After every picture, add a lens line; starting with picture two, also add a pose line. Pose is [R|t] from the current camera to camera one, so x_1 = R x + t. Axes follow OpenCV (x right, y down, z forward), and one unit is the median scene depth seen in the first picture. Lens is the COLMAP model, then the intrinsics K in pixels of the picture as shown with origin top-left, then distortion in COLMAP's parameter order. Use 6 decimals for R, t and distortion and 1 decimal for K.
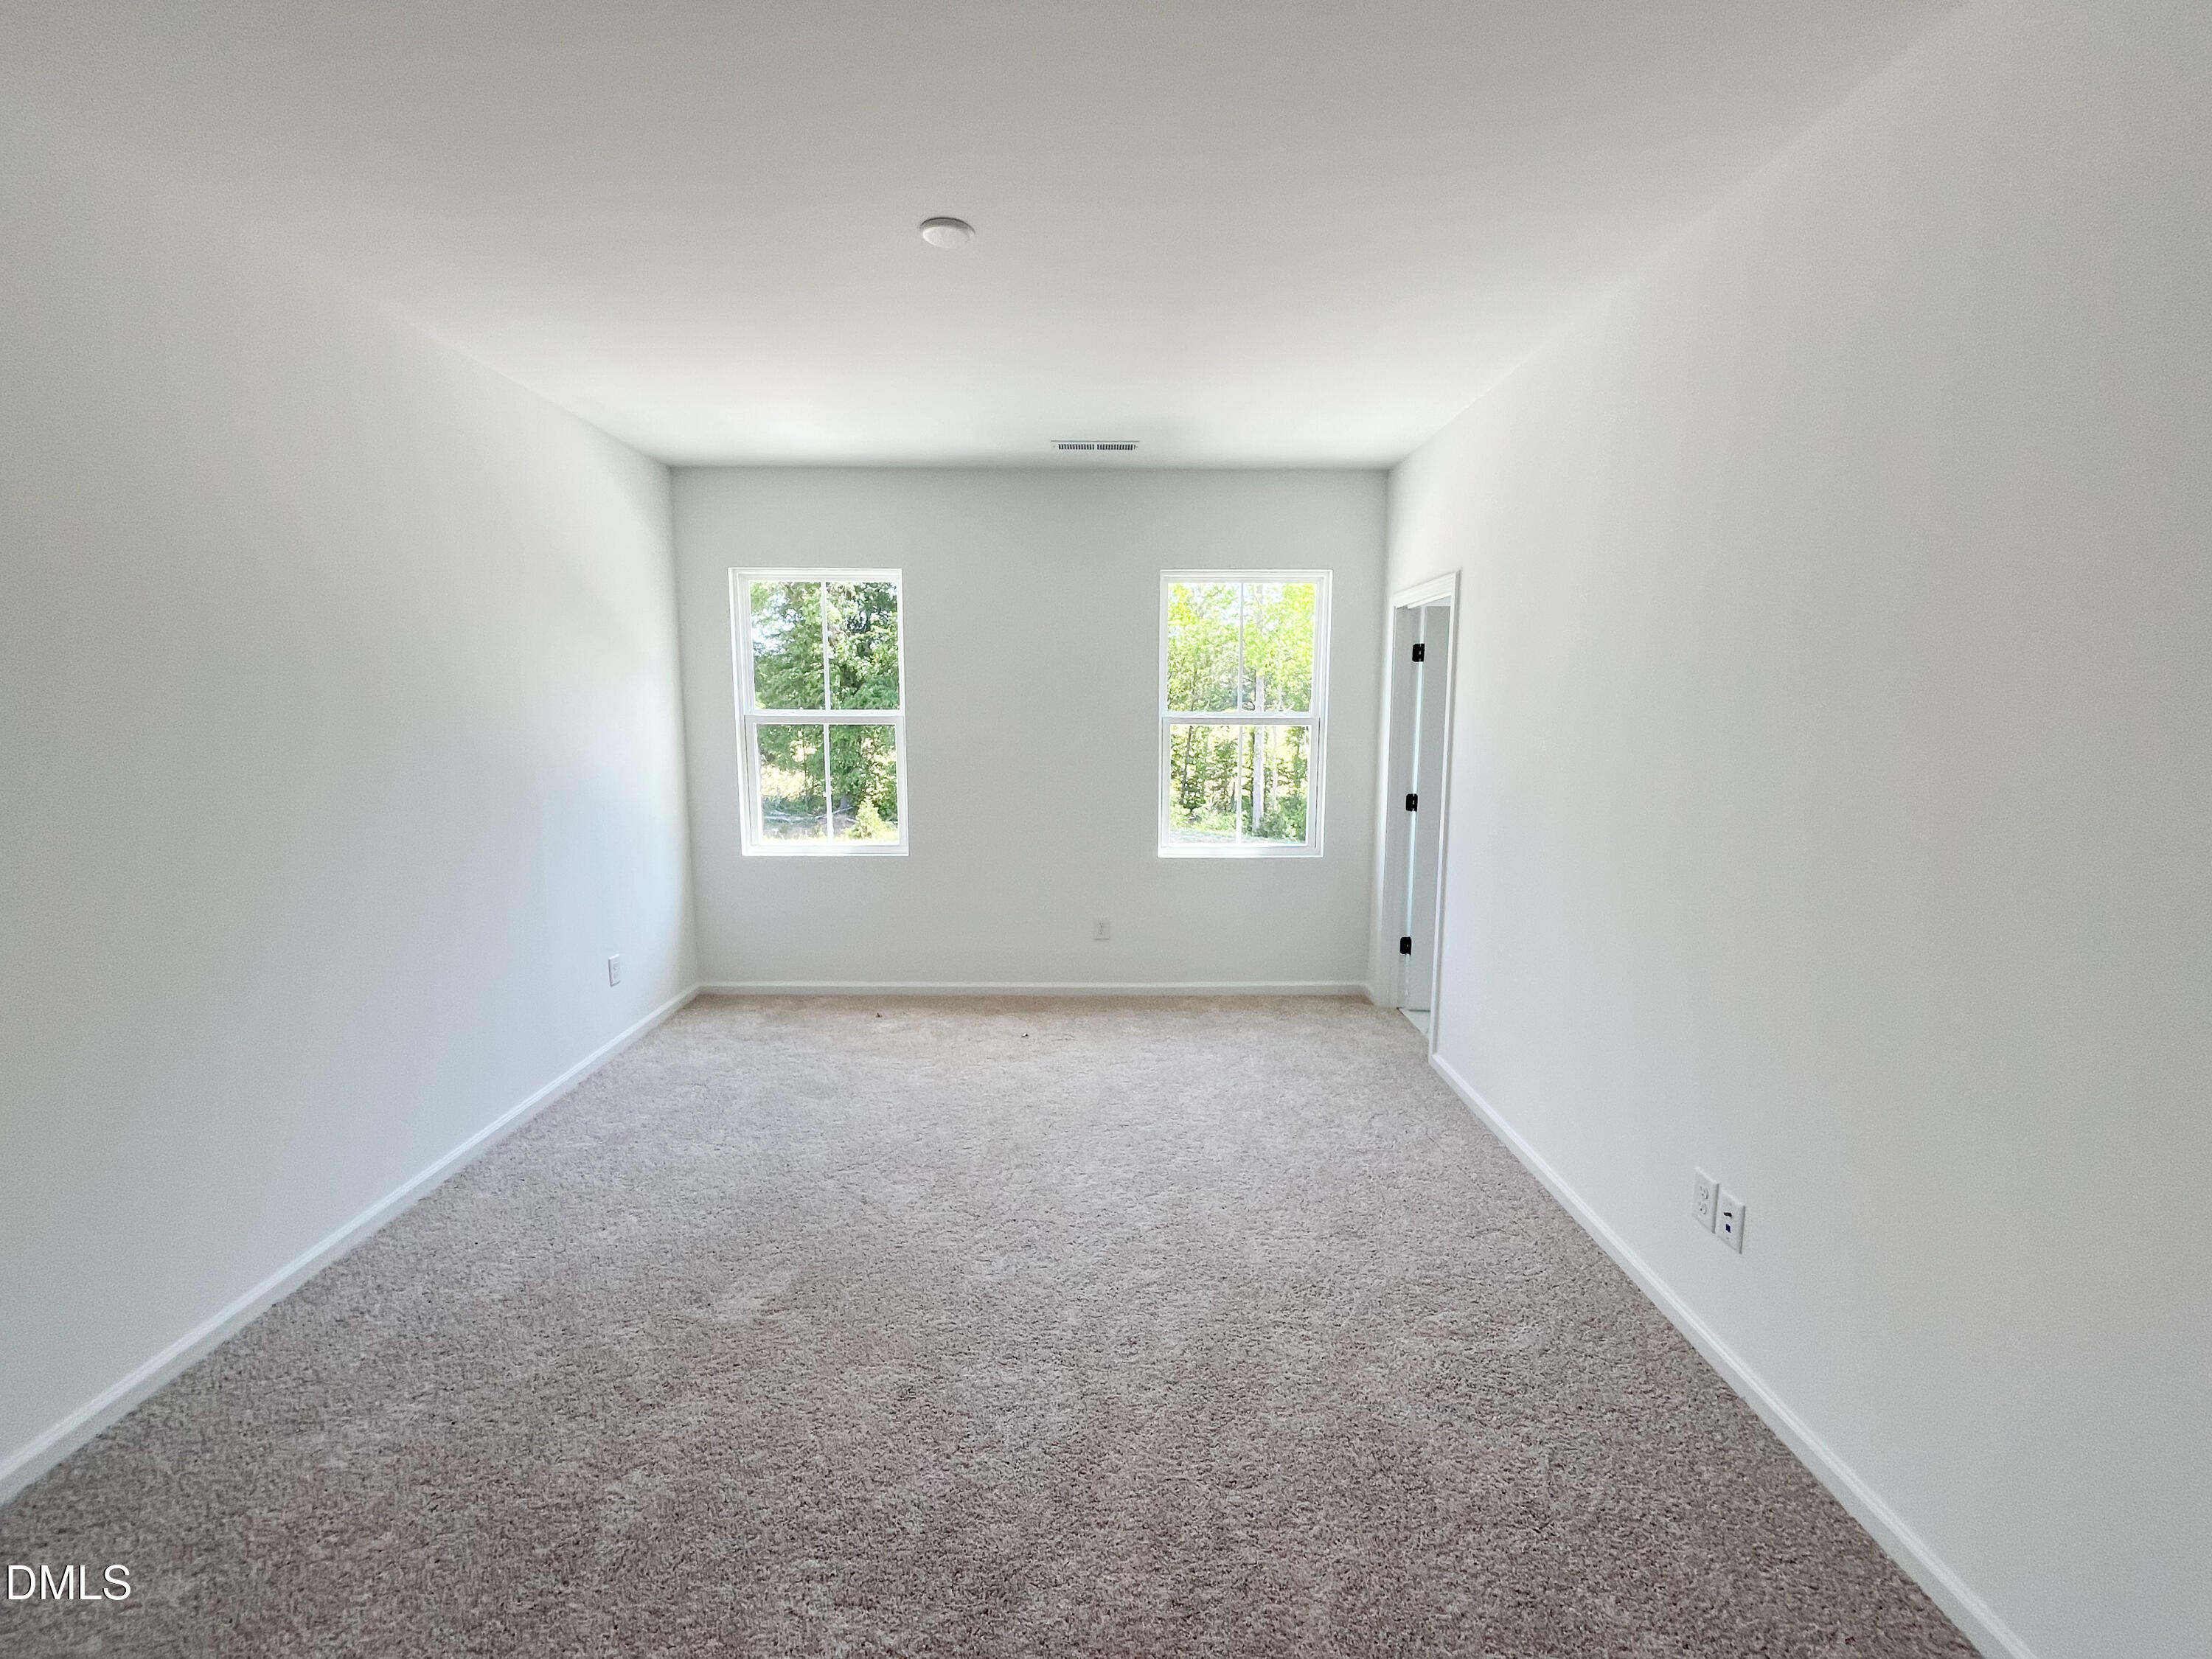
lens RADIAL K [[899.3, 0, 1110.8], [0, 899.3, 830.8], [0, 0, 1]] dist [-0.004035, -0.000148]
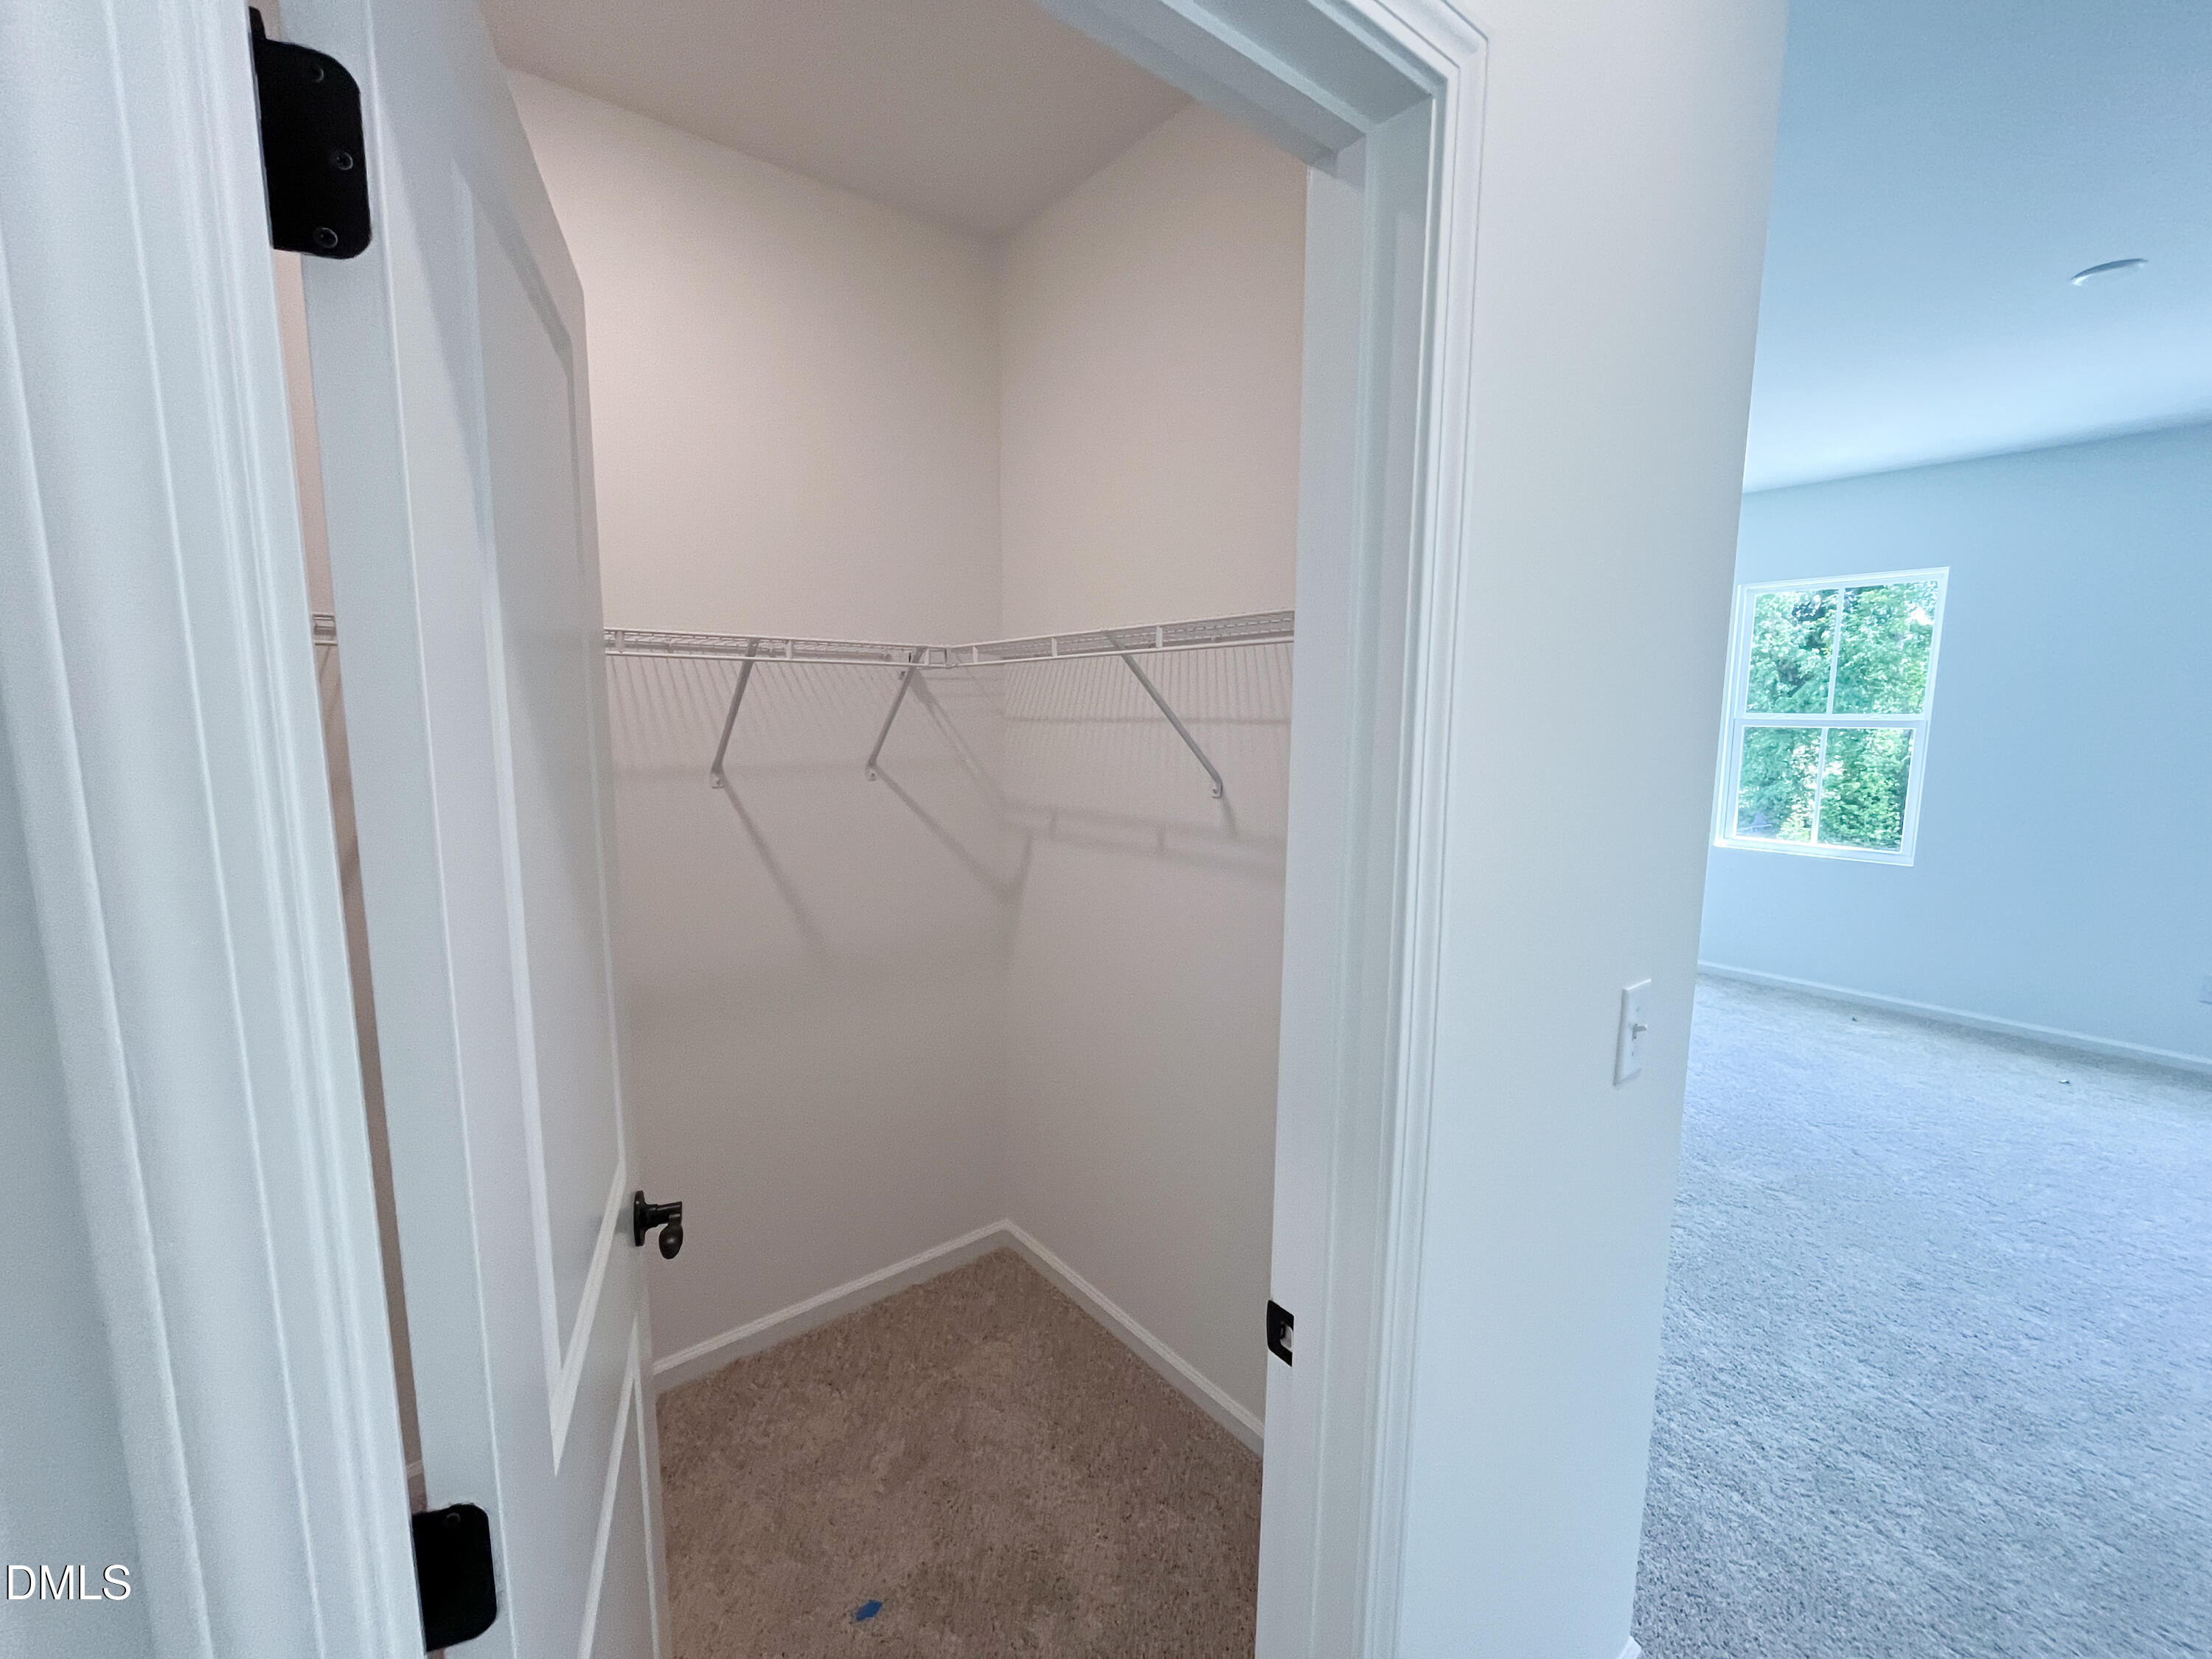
lens RADIAL K [[899.3, 0, 1100.3], [0, 899.3, 837.3], [0, 0, 1]] dist [-0.004035, -0.000148]
pose [[0.608900, 0.103641, -0.786447, -0.005392], [-0.100361, 0.993526, 0.053227, 0.036015], [0.786872, 0.046519, 0.615360, -0.287913]]
